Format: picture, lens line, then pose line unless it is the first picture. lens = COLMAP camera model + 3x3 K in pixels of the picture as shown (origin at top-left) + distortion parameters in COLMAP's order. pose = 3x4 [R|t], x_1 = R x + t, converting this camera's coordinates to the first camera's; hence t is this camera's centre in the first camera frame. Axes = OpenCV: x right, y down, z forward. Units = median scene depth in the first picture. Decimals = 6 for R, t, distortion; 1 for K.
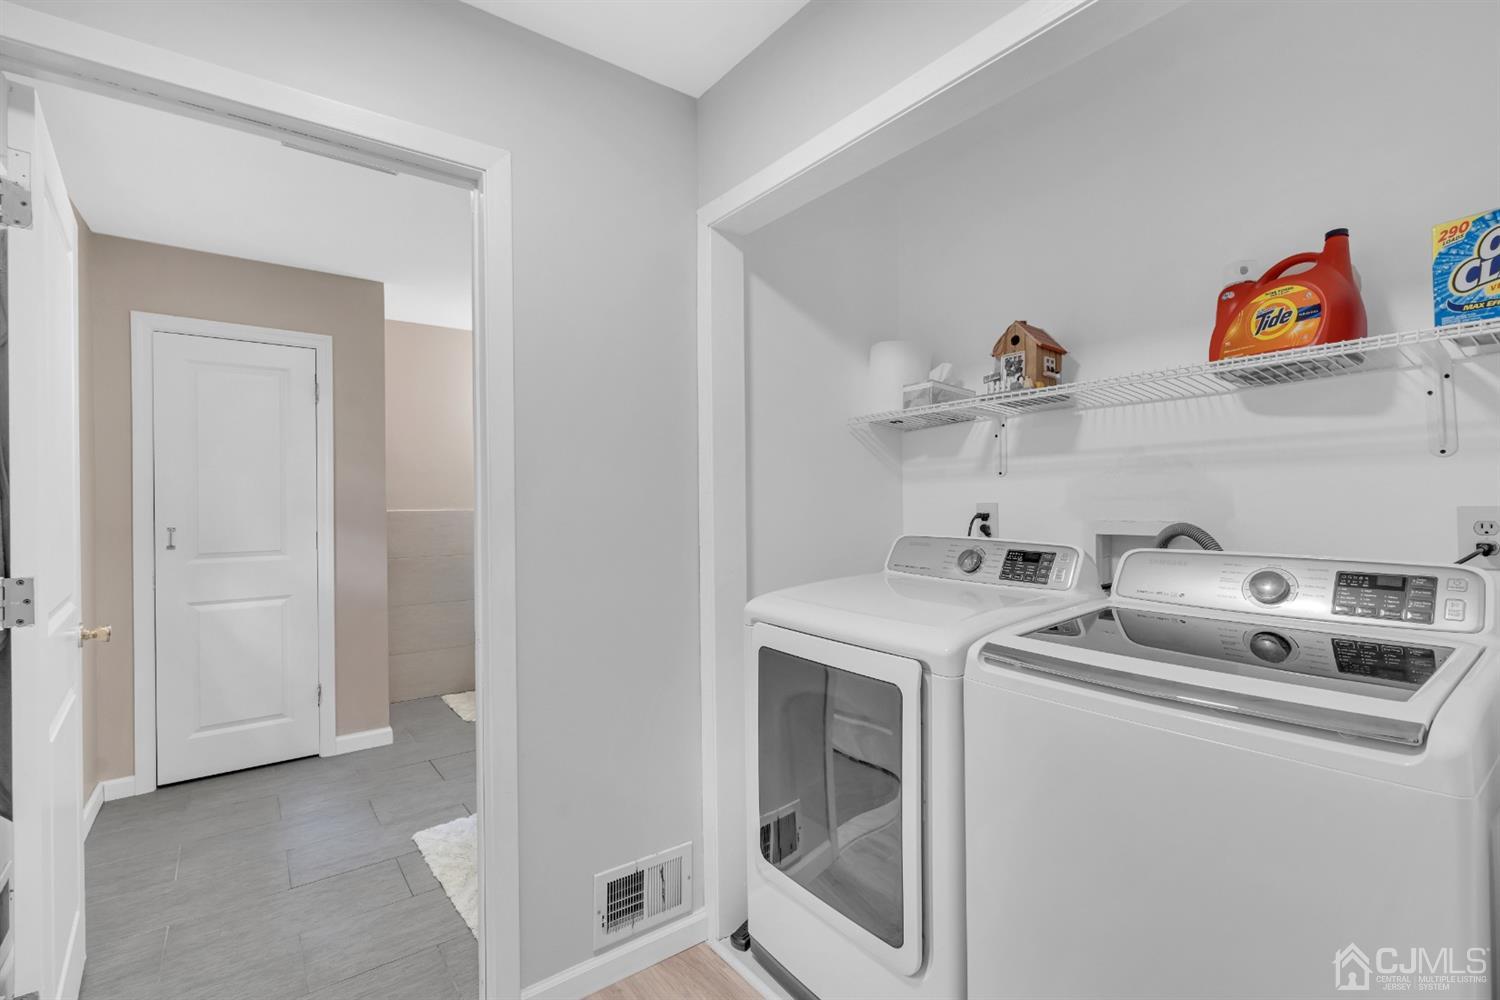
lens RADIAL K [[678.2, 0, 758.0], [0, 678.2, 501.9], [0, 0, 1]] dist [-0.010795, 0.006010]
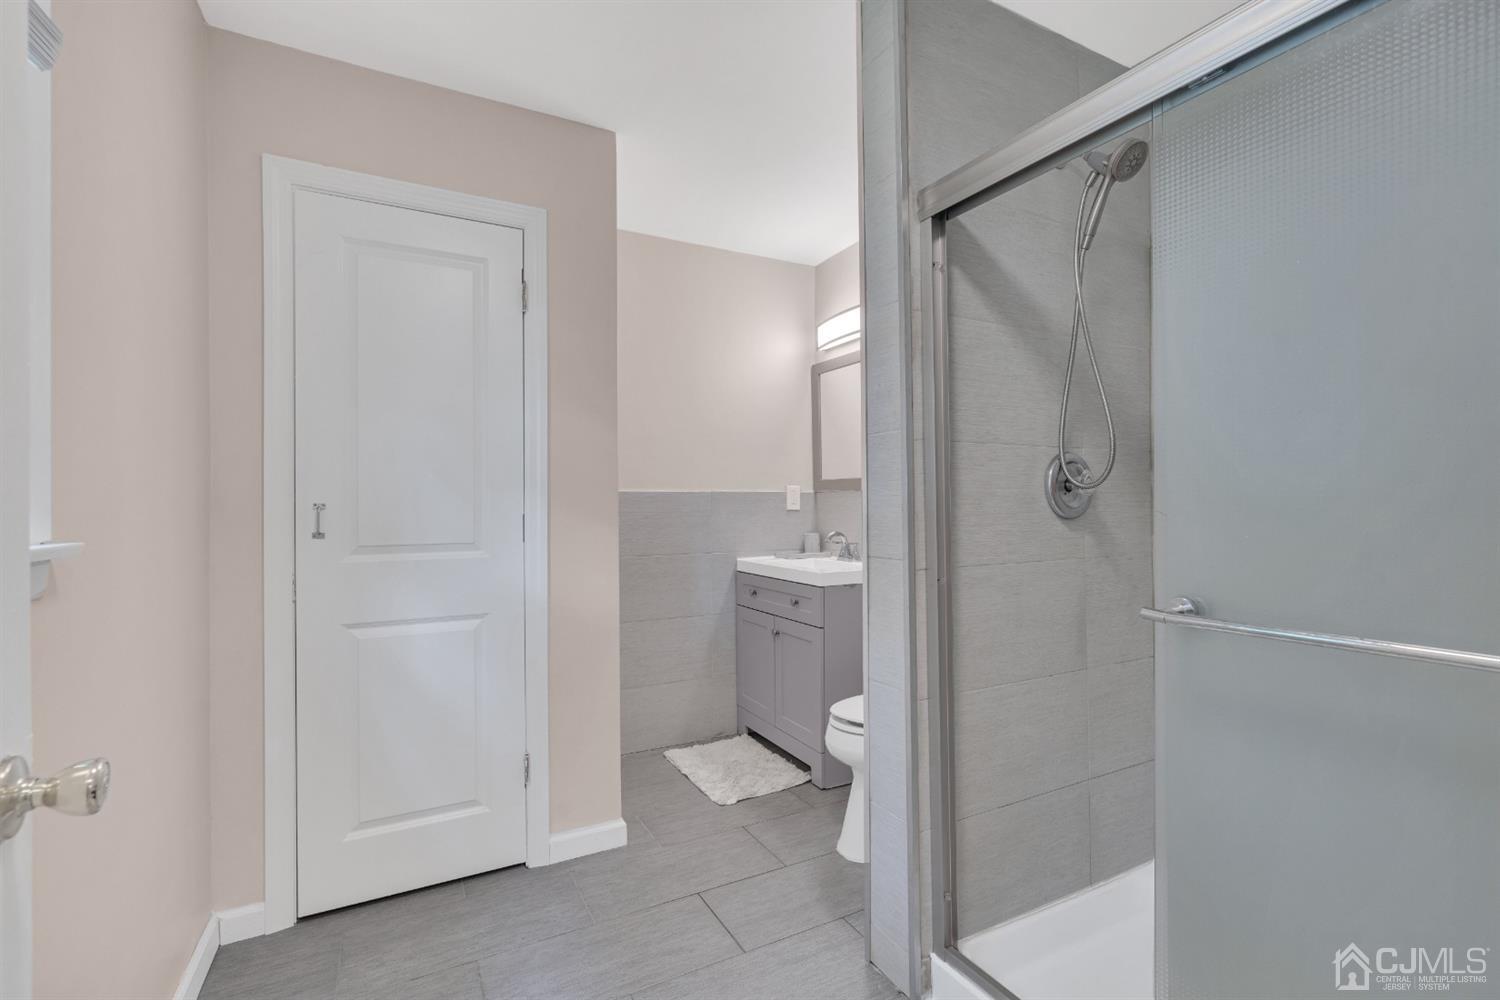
lens RADIAL K [[678.2, 0, 758.0], [0, 678.2, 501.9], [0, 0, 1]] dist [-0.010795, 0.006010]
pose [[0.986756, 0.001820, -0.162201, -0.342465], [-0.002307, 0.999993, -0.002817, 0.034749], [0.162195, 0.003154, 0.986754, 0.418725]]
